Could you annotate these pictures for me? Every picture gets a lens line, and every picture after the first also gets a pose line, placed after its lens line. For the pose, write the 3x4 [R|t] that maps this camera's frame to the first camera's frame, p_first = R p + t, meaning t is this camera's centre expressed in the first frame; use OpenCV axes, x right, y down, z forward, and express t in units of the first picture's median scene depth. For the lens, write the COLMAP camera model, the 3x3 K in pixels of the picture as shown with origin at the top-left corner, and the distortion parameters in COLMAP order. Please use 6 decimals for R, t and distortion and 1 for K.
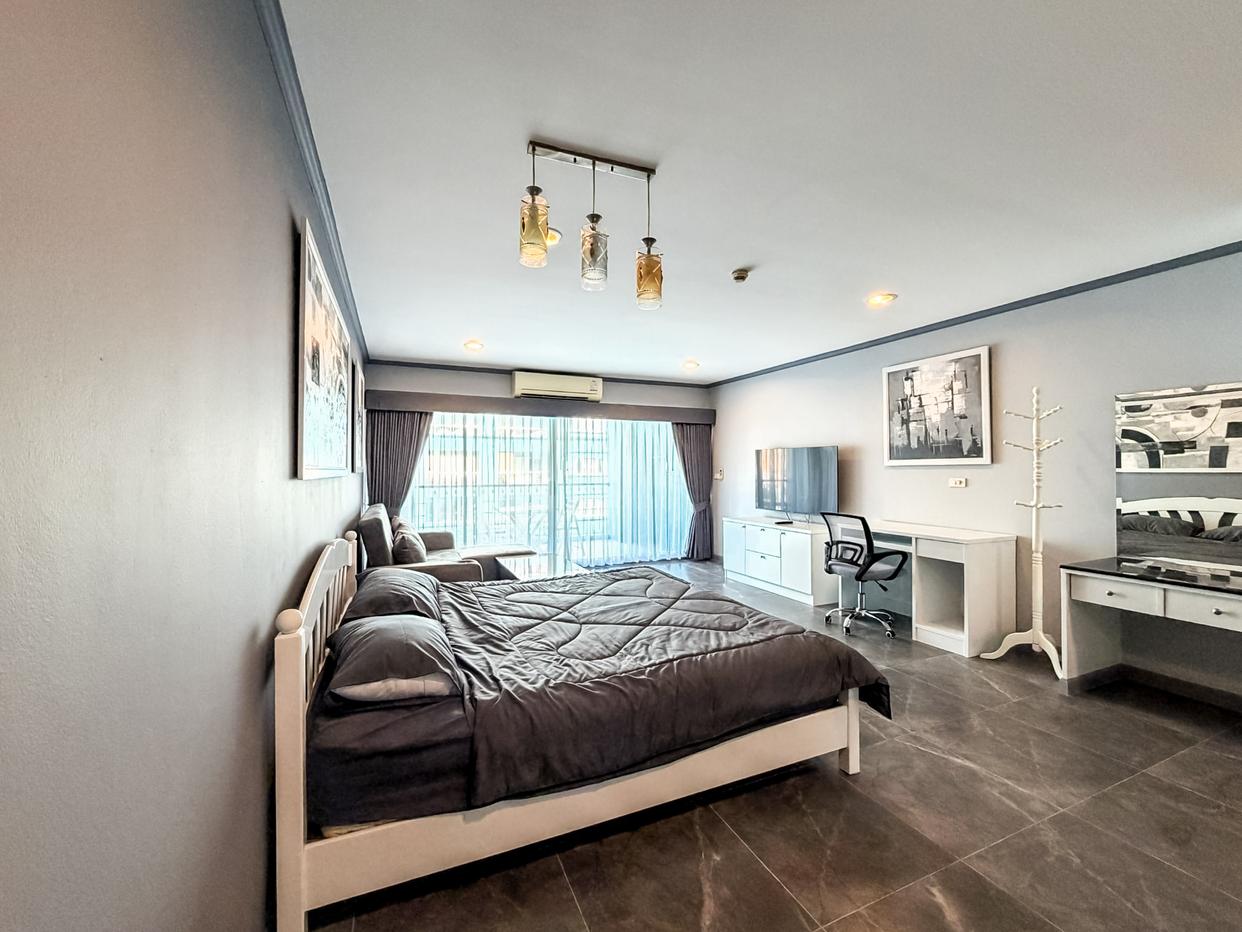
lens RADIAL K [[497.9, 0, 620.3], [0, 497.9, 465.7], [0, 0, 1]] dist [0.000072, 0.000015]
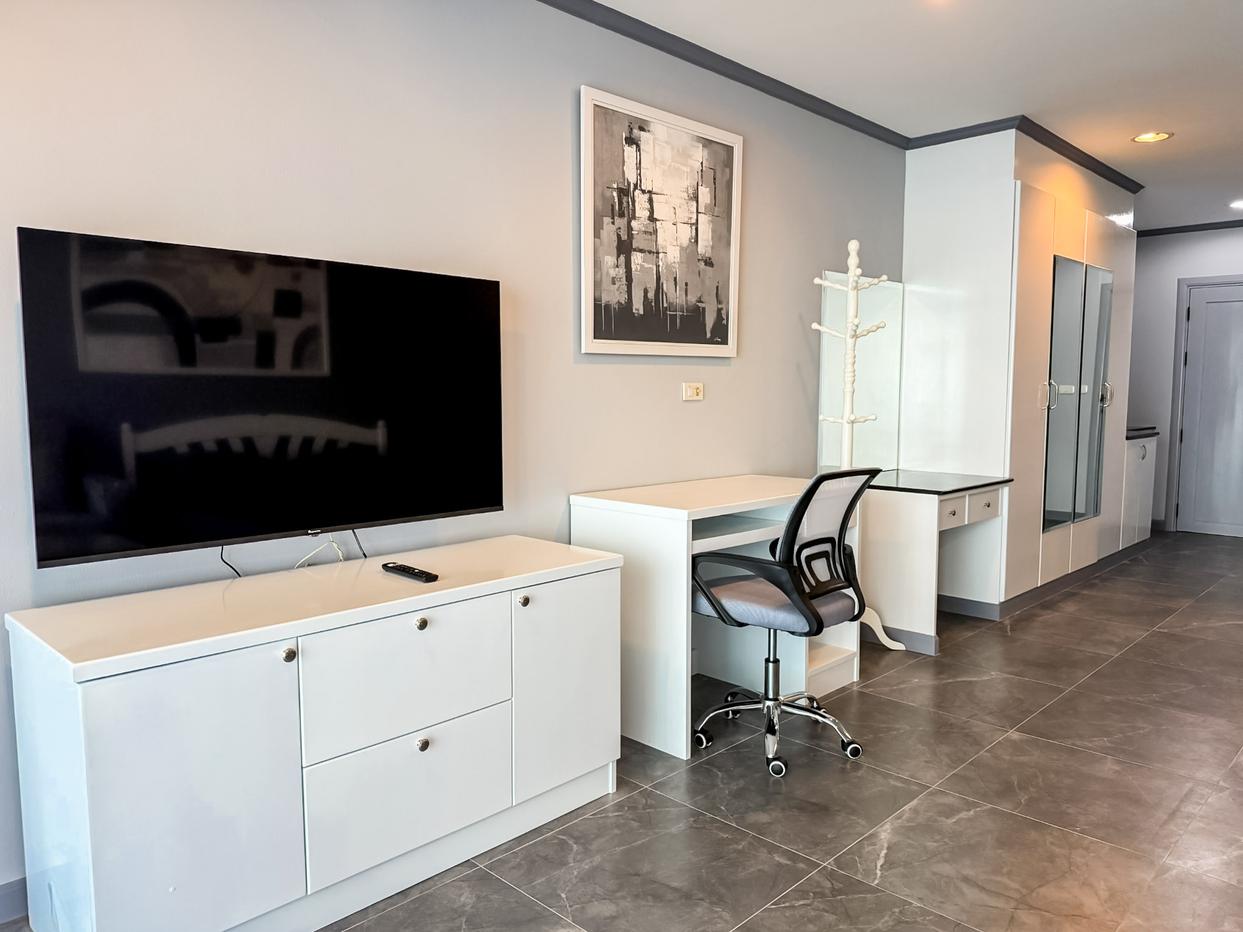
lens RADIAL K [[882.9, 0, 642.8], [0, 882.9, 484.2], [0, 0, 1]] dist [0.043049, 0.000076]
pose [[-0.384232, -0.108819, 0.916801, -0.139931], [-0.013081, 0.993571, 0.112449, 0.026098], [-0.923144, 0.031214, -0.383185, 1.344182]]
